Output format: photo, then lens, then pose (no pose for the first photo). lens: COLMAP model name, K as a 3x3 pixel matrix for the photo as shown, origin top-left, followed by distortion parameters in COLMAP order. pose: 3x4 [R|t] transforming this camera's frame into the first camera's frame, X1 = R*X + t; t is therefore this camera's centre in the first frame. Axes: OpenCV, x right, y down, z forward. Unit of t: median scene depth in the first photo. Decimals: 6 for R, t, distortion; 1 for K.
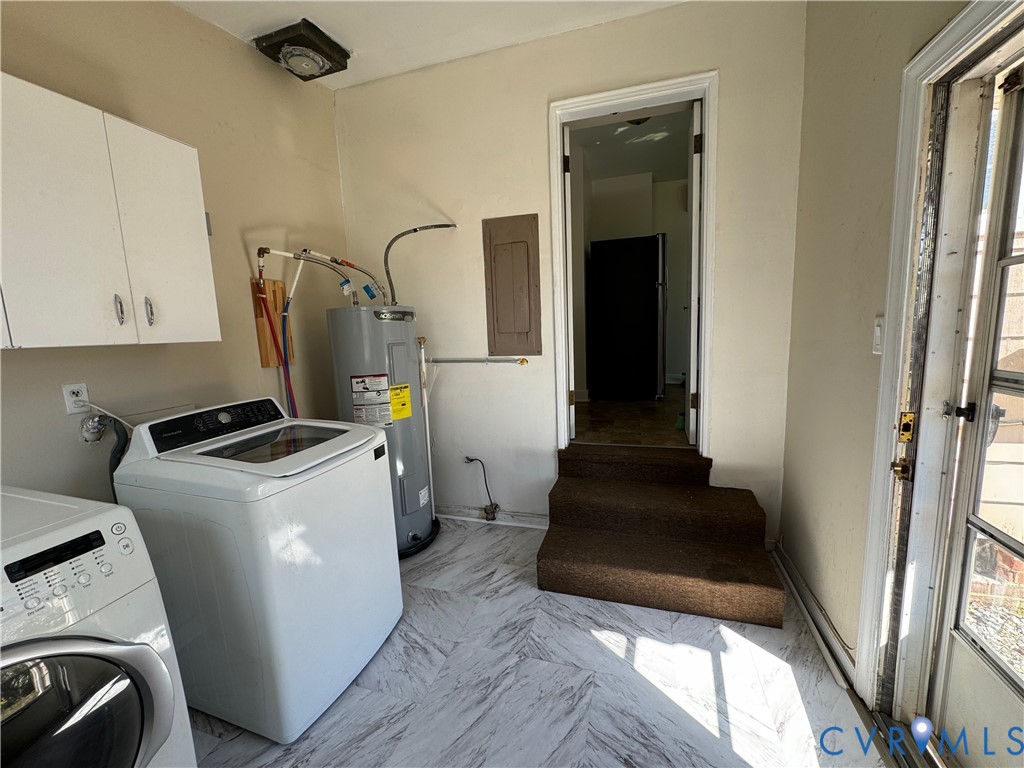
lens RADIAL K [[405.5, 0, 512.9], [0, 405.5, 381.7], [0, 0, 1]] dist [-0.008116, 0.000500]
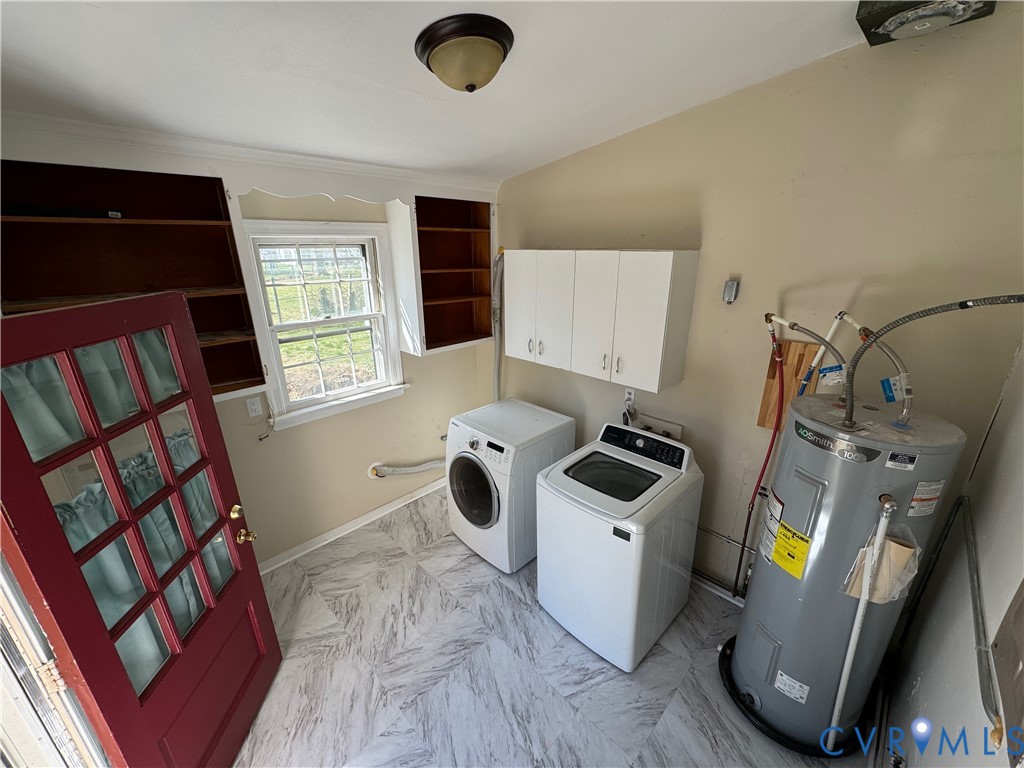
lens RADIAL K [[405.5, 0, 513.1], [0, 405.5, 385.4], [0, 0, 1]] dist [-0.008116, 0.000500]
pose [[-0.456748, 0.322573, -0.829052, 0.605251], [-0.099349, 0.907616, 0.407875, -0.630412], [0.884031, 0.268662, -0.382505, 1.095953]]
